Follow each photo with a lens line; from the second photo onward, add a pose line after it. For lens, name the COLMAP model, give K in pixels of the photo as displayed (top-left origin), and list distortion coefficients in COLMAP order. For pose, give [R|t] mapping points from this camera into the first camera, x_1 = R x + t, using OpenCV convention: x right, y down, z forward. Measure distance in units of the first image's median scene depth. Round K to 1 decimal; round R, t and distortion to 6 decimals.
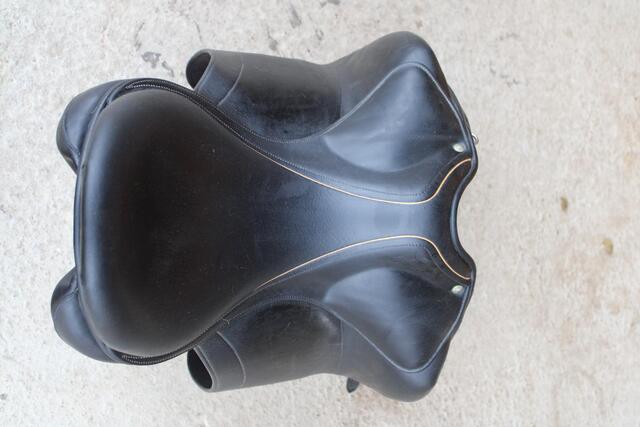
lens RADIAL K [[824.3, 0, 320.6], [0, 824.3, 213.1], [0, 0, 1]] dist [-0.033802, 0.000000]
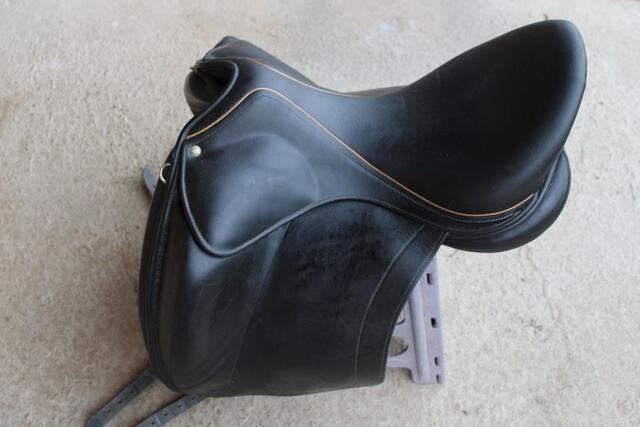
lens RADIAL K [[824.3, 0, 318.2], [0, 824.3, 213.5], [0, 0, 1]] dist [-0.033802, 0.000000]
pose [[-0.907843, -0.303070, -0.289776, 0.241688], [0.049435, -0.763616, 0.643775, -0.627225], [-0.416387, 0.570121, 0.708226, 0.213945]]
